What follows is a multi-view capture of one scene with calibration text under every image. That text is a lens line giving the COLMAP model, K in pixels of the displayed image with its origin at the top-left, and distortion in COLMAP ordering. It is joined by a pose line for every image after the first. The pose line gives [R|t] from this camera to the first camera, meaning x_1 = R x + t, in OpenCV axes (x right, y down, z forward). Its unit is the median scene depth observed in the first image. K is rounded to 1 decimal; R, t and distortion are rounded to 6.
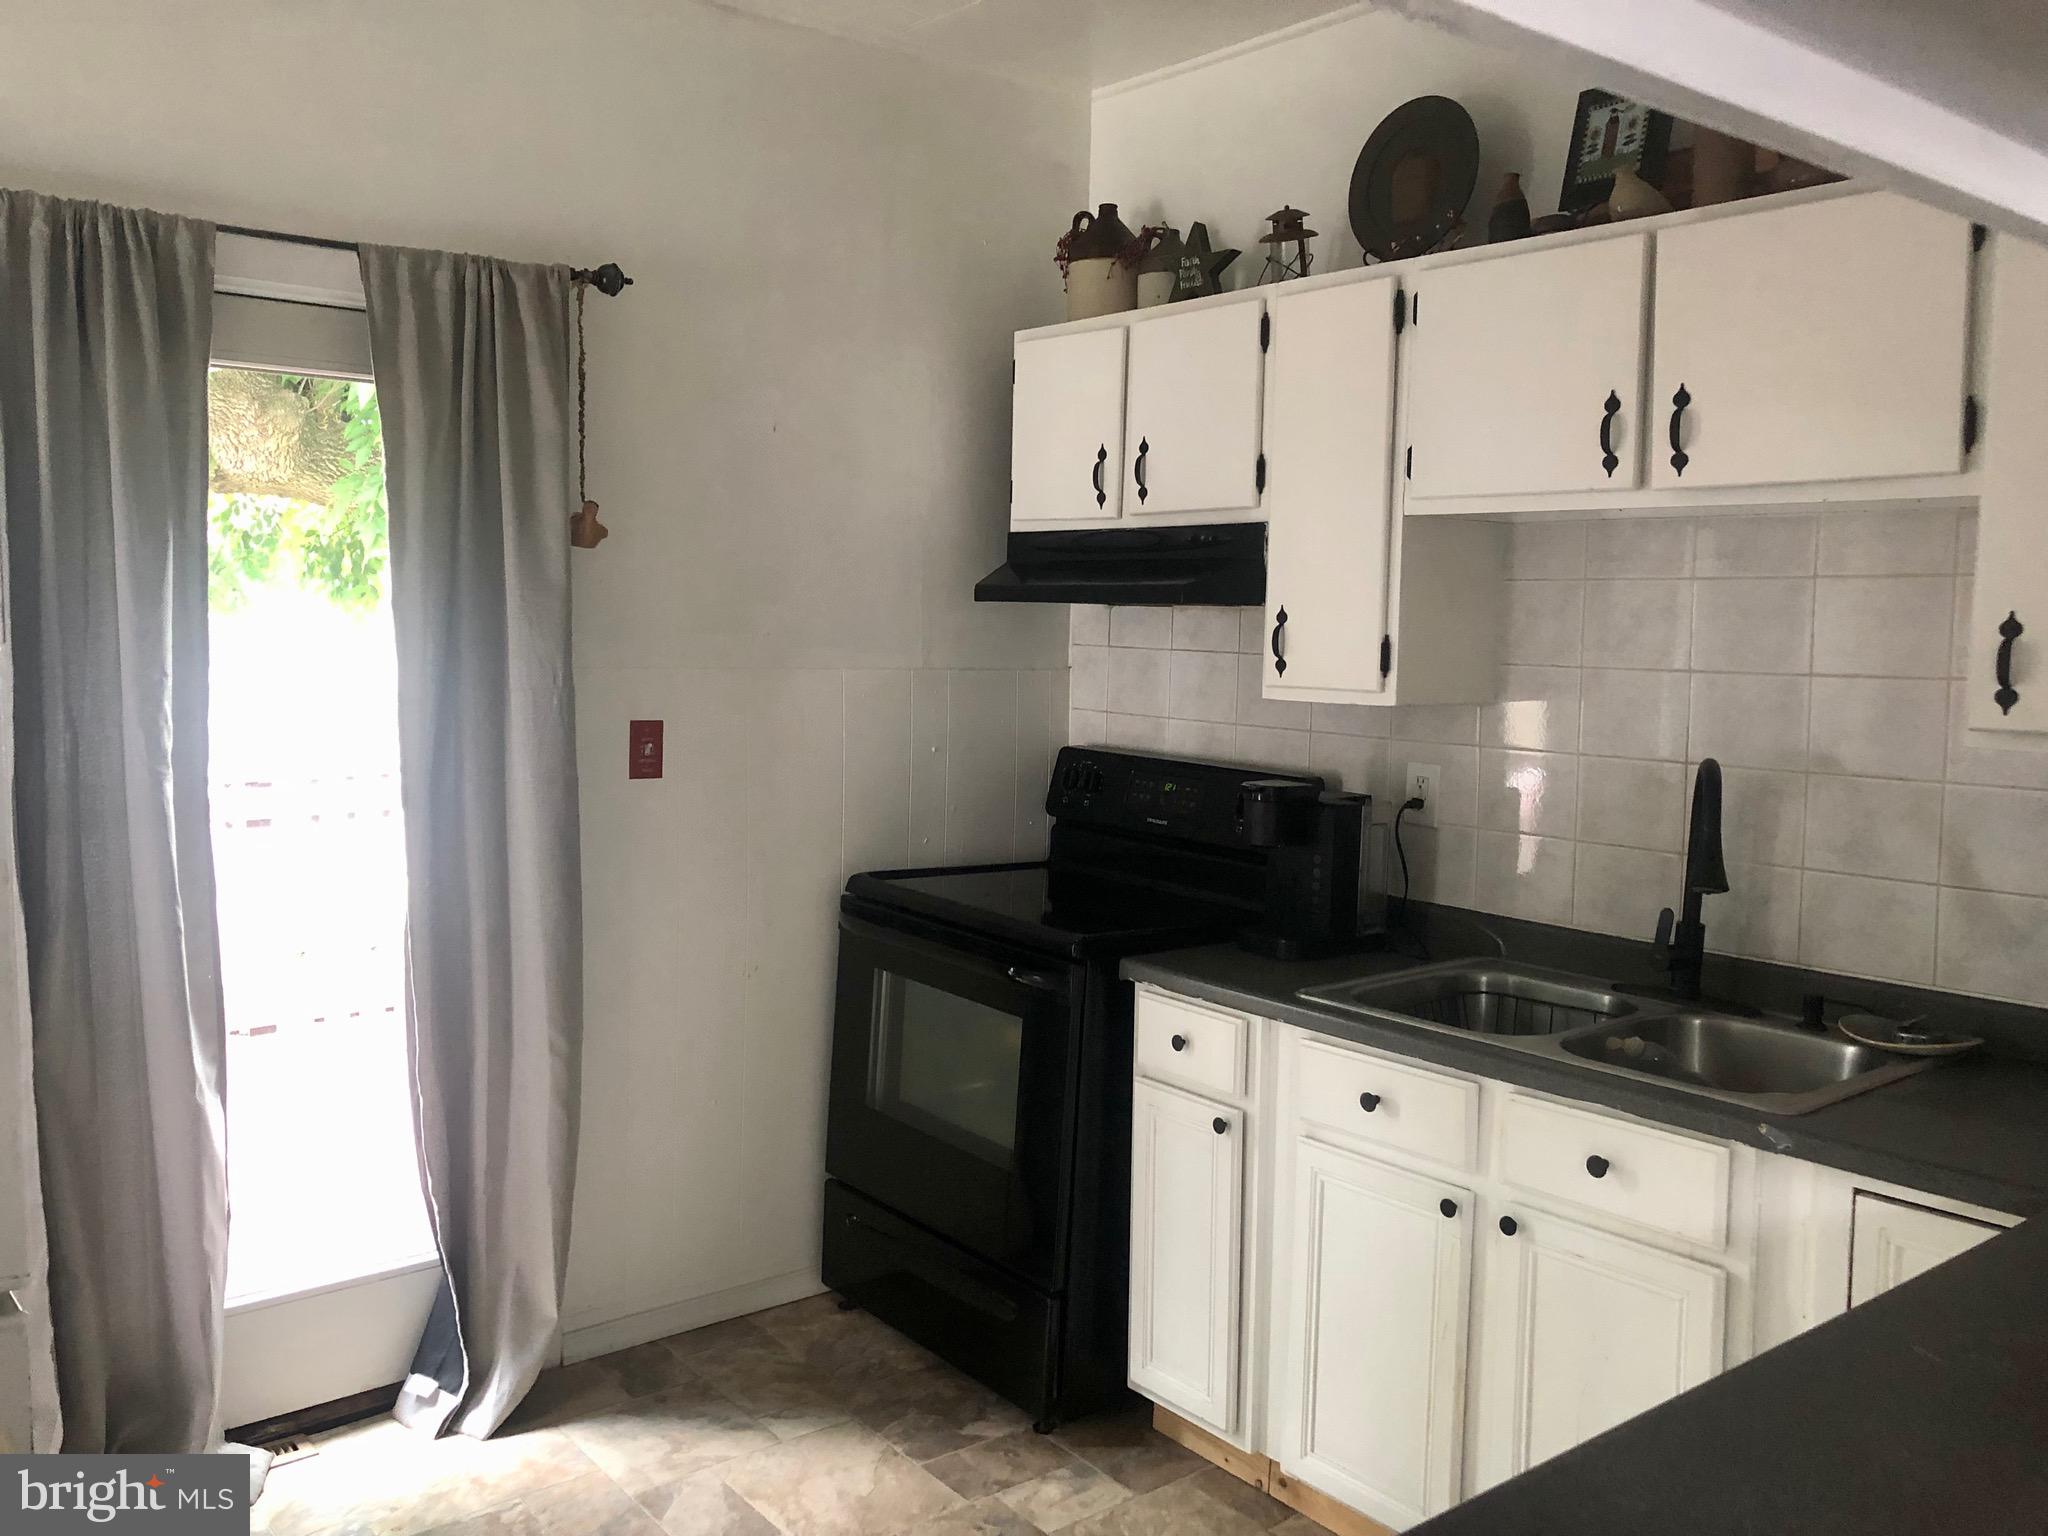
lens RADIAL K [[1684.2, 0, 1020.9], [0, 1684.2, 732.7], [0, 0, 1]] dist [0.007984, -0.005314]
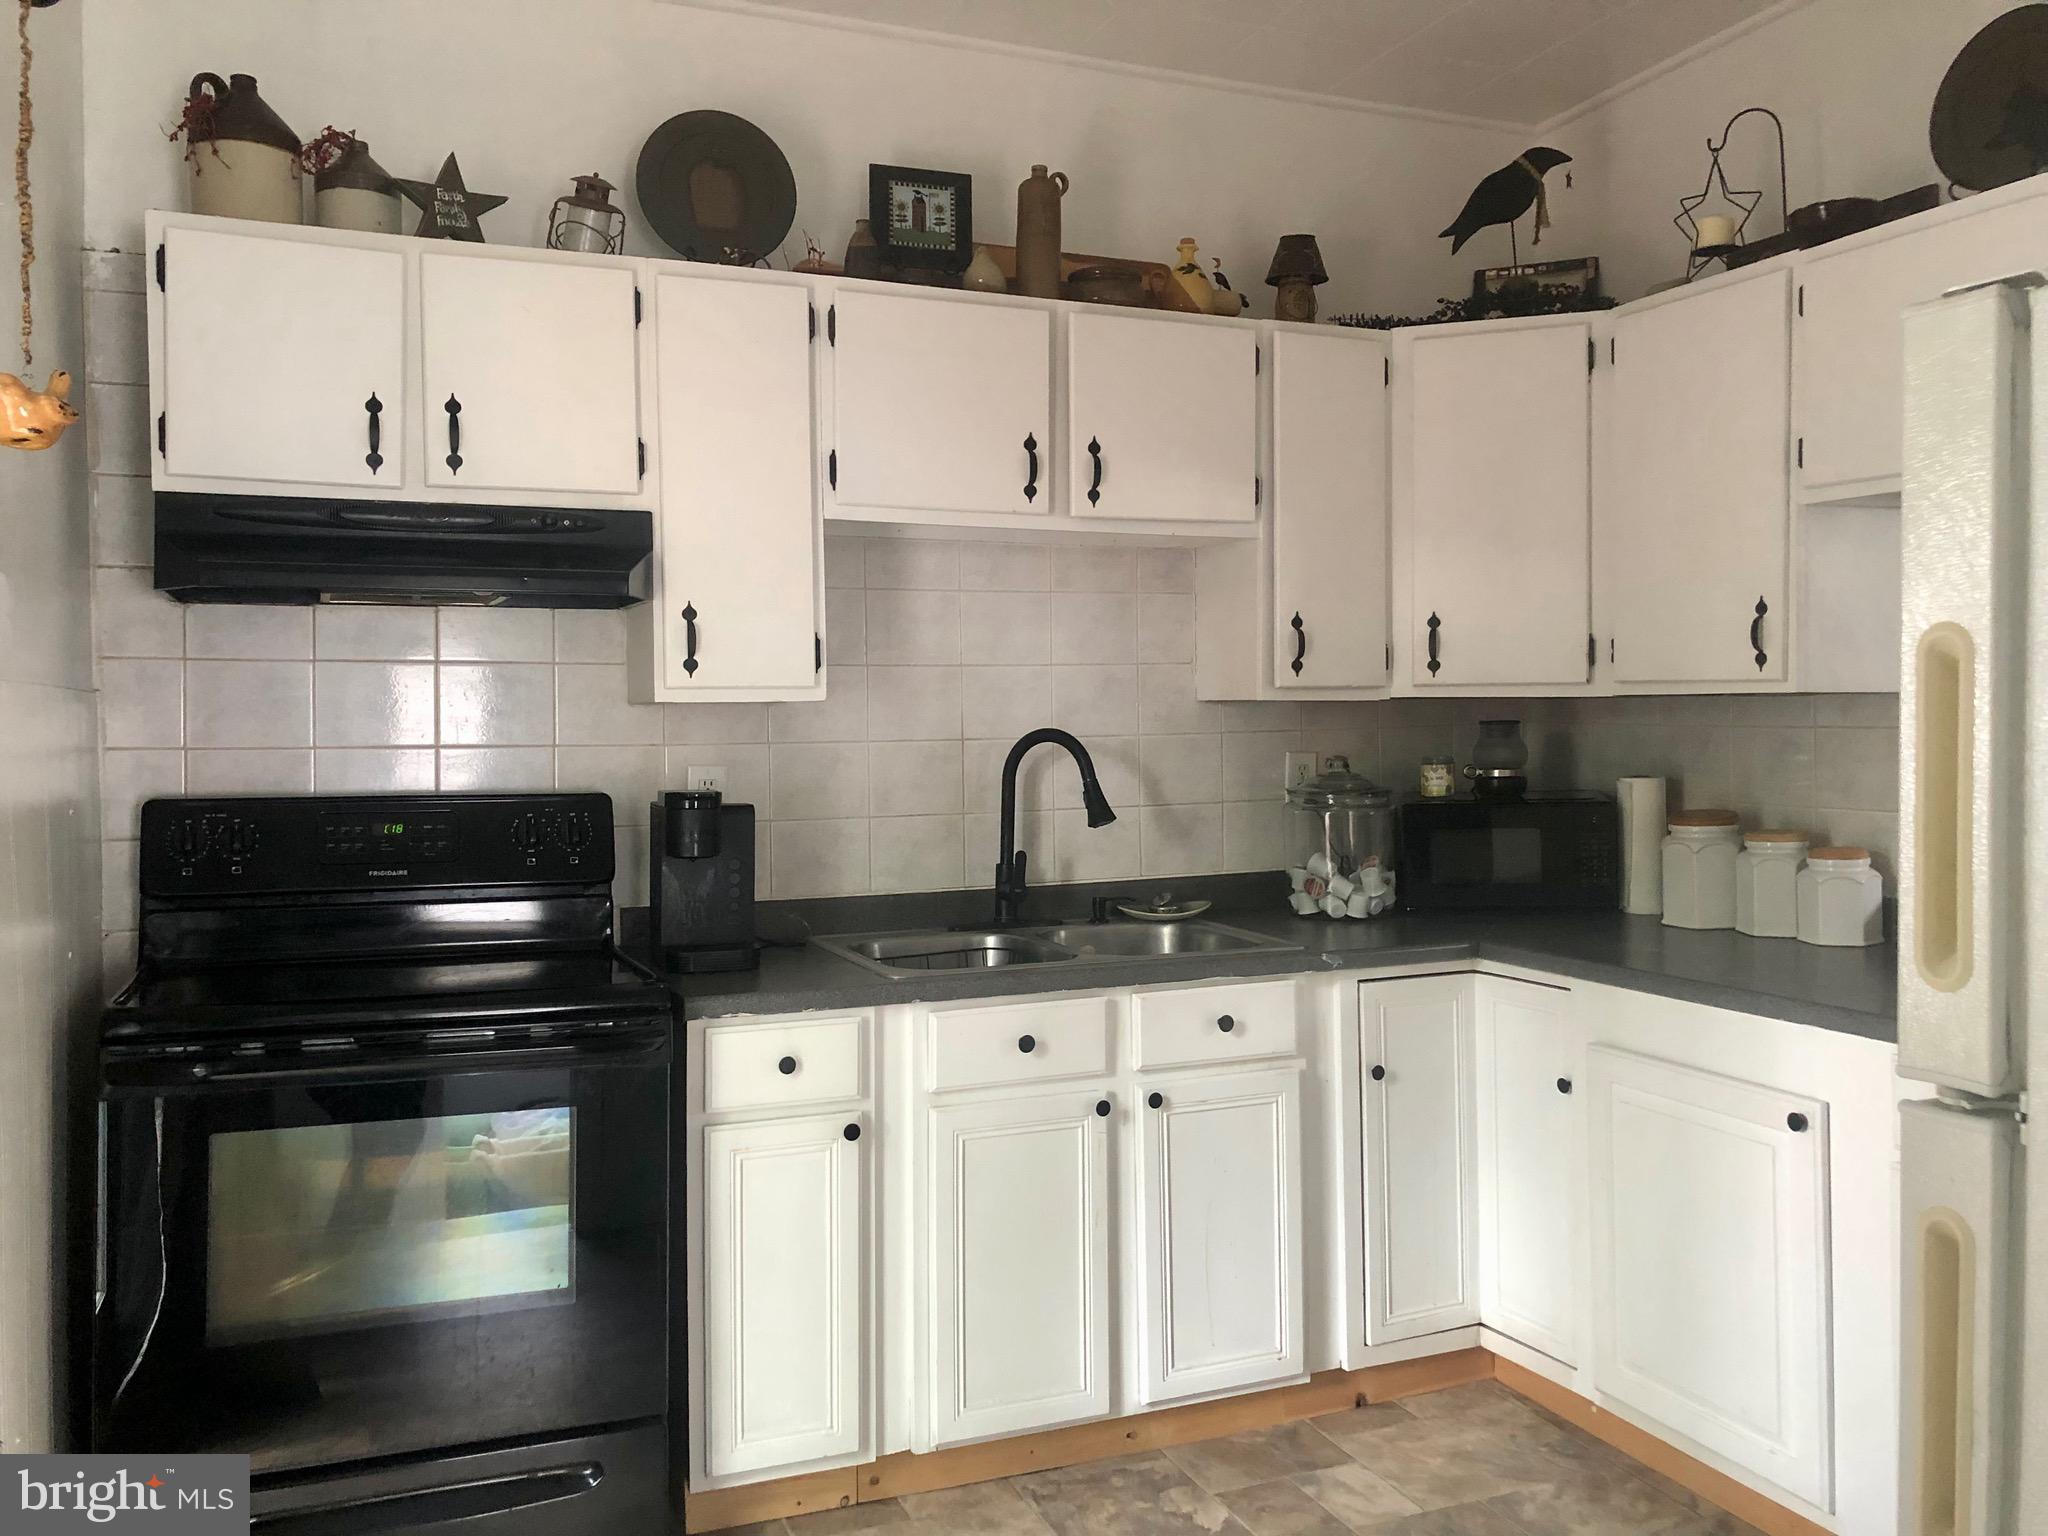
lens RADIAL K [[1684.2, 0, 1020.9], [0, 1684.2, 732.7], [0, 0, 1]] dist [0.007984, -0.005314]
pose [[0.287348, -0.037411, 0.957095, -0.741005], [0.077091, 0.996899, 0.015822, -0.002858], [-0.954719, 0.069237, 0.289341, 0.586599]]
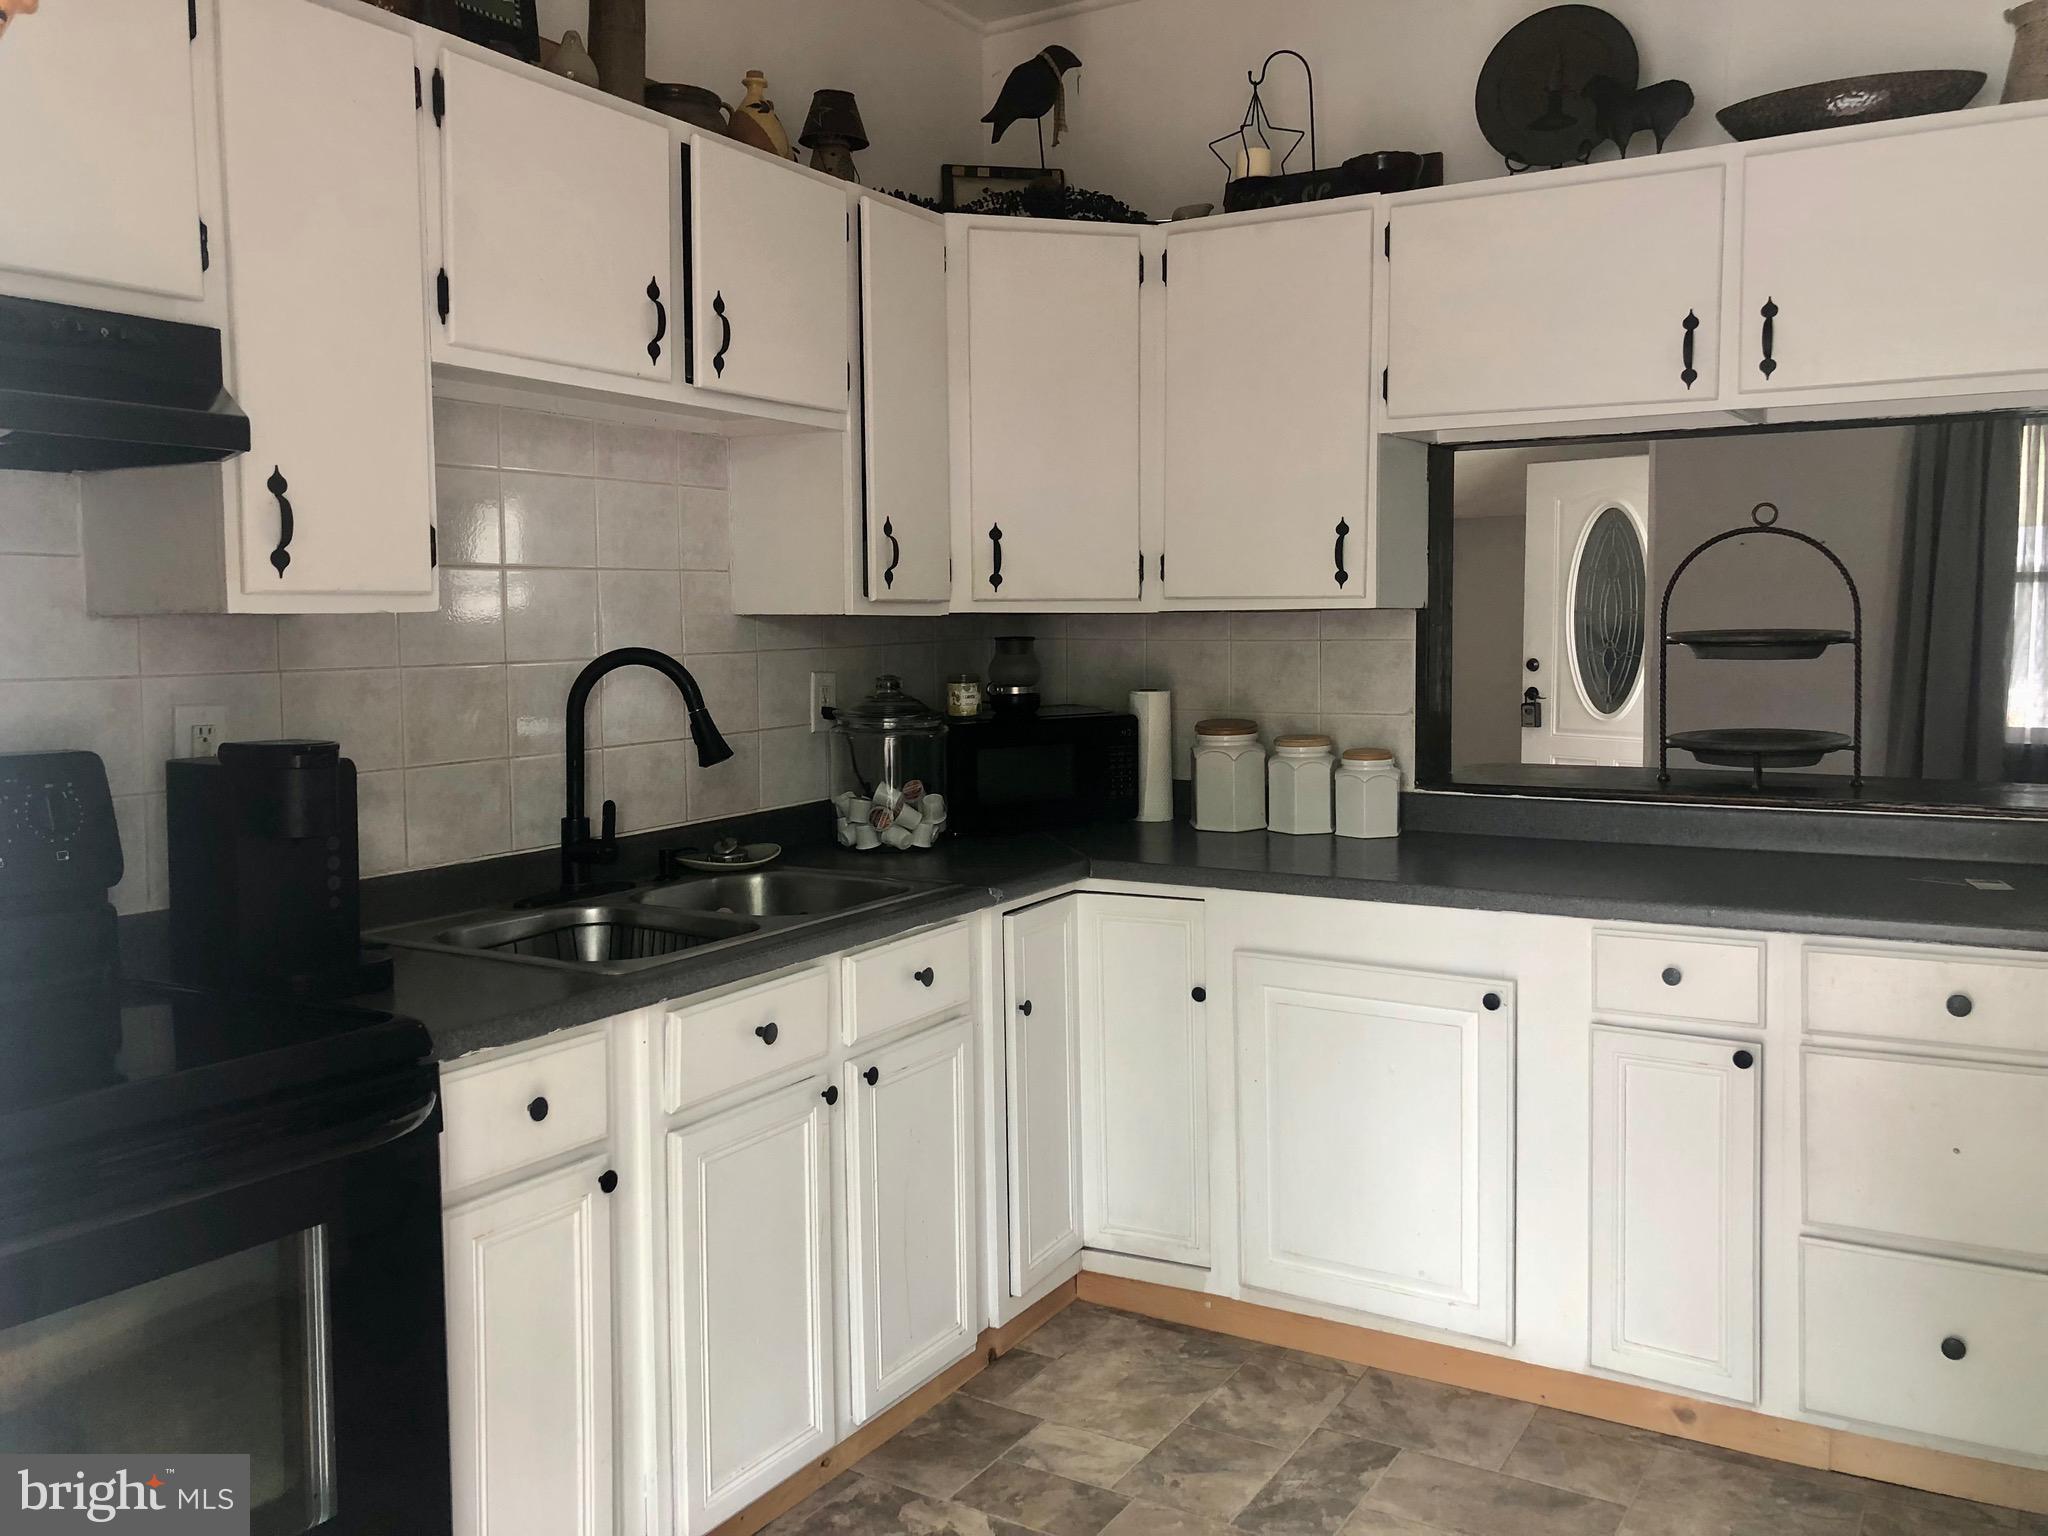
lens RADIAL K [[1668.1, 0, 1033.9], [0, 1668.1, 726.1], [0, 0, 1]] dist [0.104352, -0.313137]
pose [[-0.341908, -0.078272, 0.936468, -0.590954], [0.062959, 0.992378, 0.105931, -0.028091], [-0.937622, 0.095178, -0.334374, 1.009428]]
